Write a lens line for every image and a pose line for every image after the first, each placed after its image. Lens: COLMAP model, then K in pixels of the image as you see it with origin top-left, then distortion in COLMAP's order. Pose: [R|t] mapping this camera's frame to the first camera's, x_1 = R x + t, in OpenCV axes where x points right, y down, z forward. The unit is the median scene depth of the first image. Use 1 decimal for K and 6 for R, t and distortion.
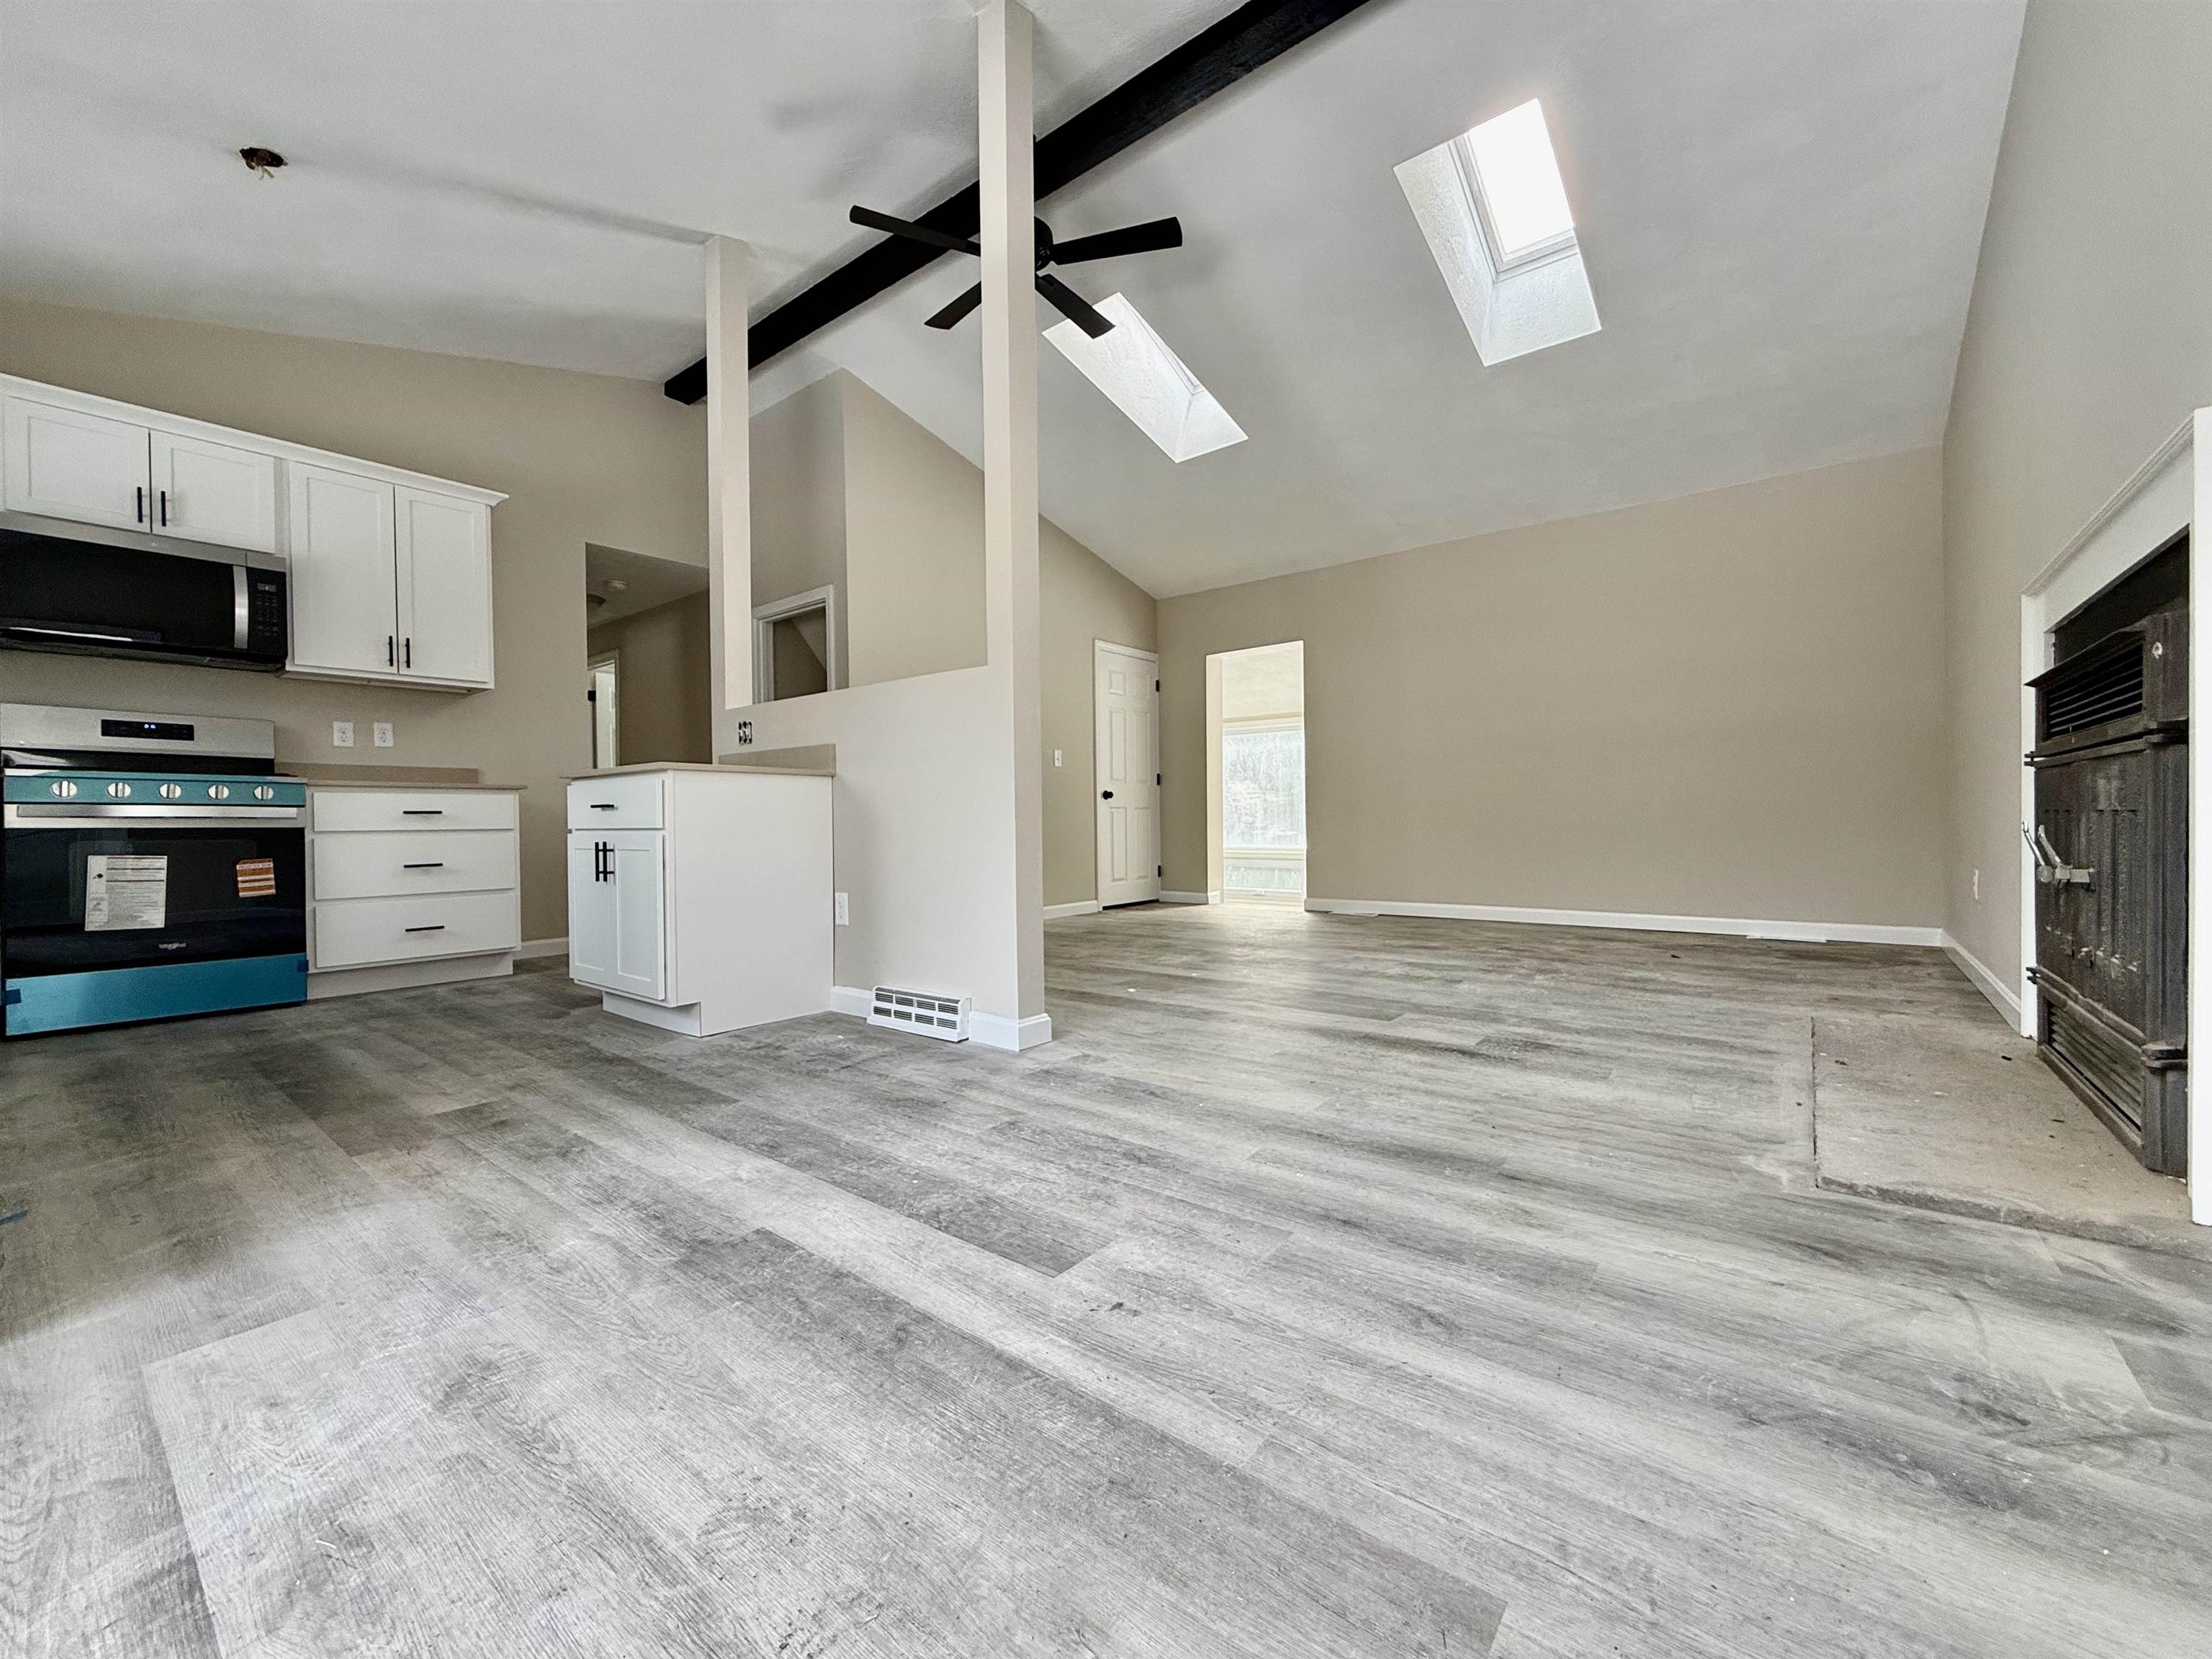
lens RADIAL K [[878.1, 0, 1101.1], [0, 878.1, 827.6], [0, 0, 1]] dist [-0.000614, -0.000050]
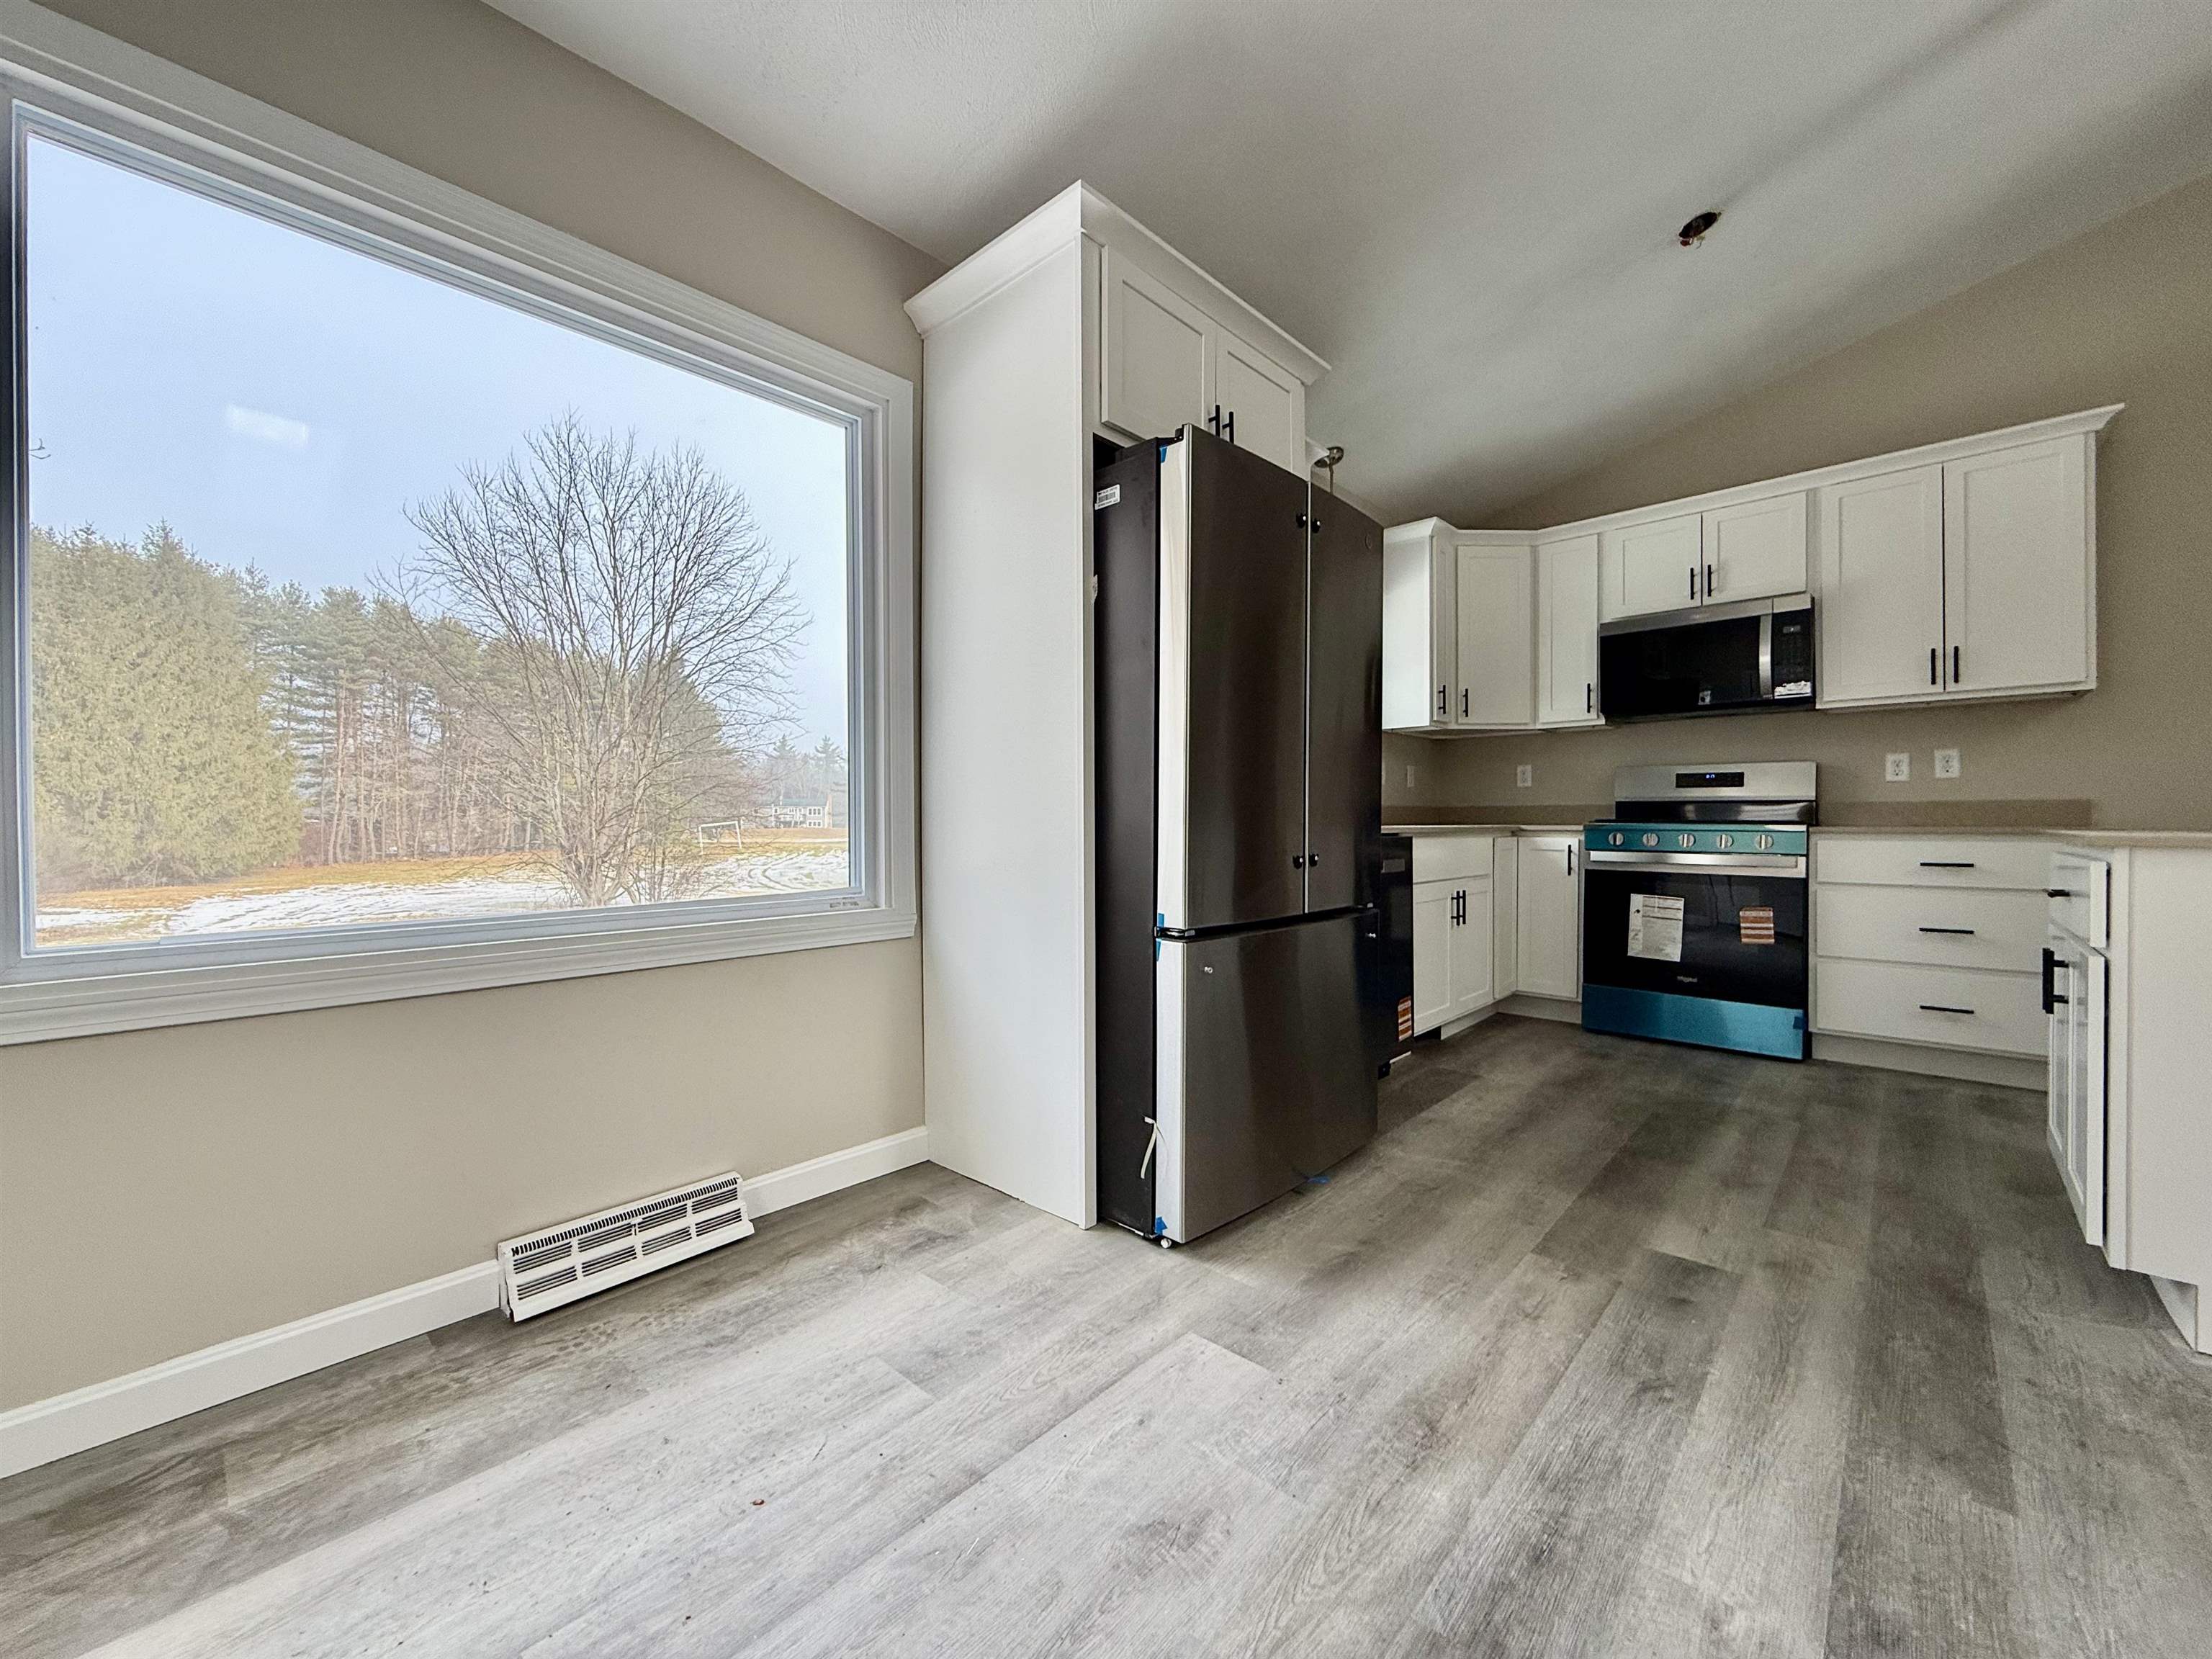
lens RADIAL K [[878.1, 0, 1101.1], [0, 878.1, 827.6], [0, 0, 1]] dist [-0.000614, -0.000050]
pose [[-0.077374, 0.018024, -0.996839, 0.151953], [-0.003650, 0.999825, 0.018361, -0.109950], [0.996995, 0.005059, -0.077295, 0.505555]]
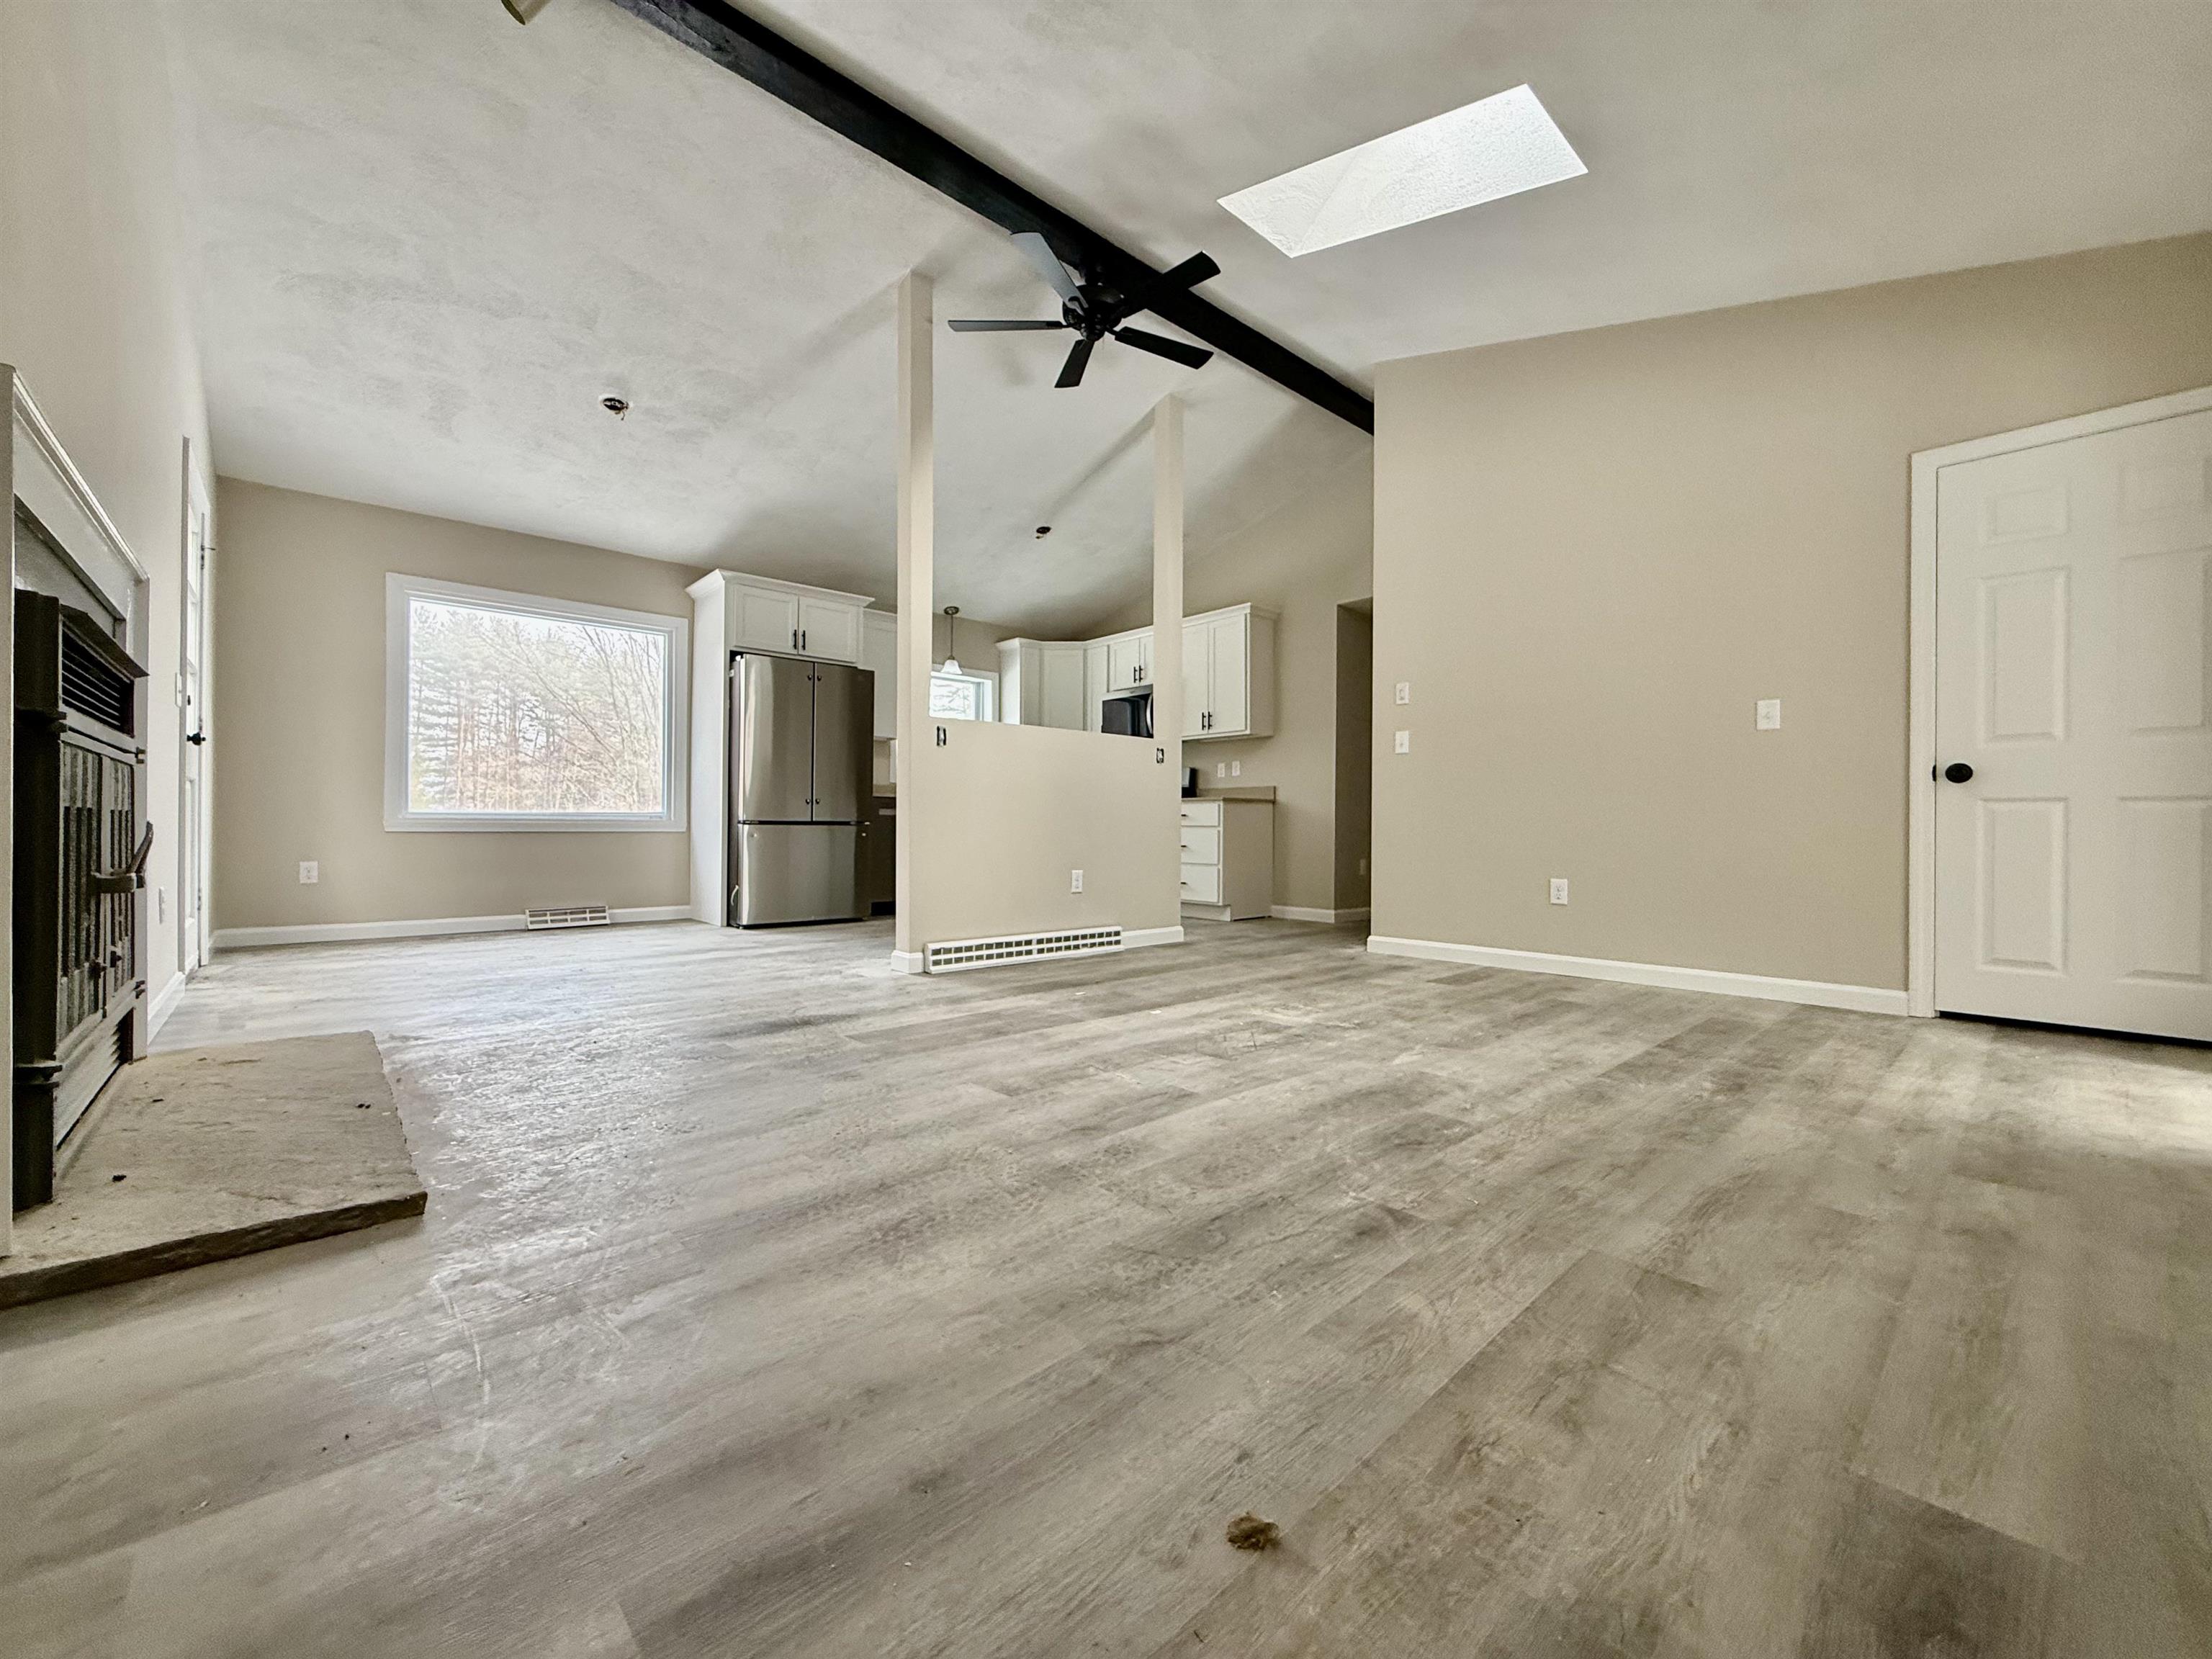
lens RADIAL K [[878.1, 0, 1101.1], [0, 878.1, 827.6], [0, 0, 1]] dist [-0.000614, -0.000050]
pose [[-0.158509, 0.010880, -0.987298, 1.660840], [-0.013424, 0.999823, 0.013173, -0.024446], [0.987266, 0.015341, -0.158335, 1.953809]]
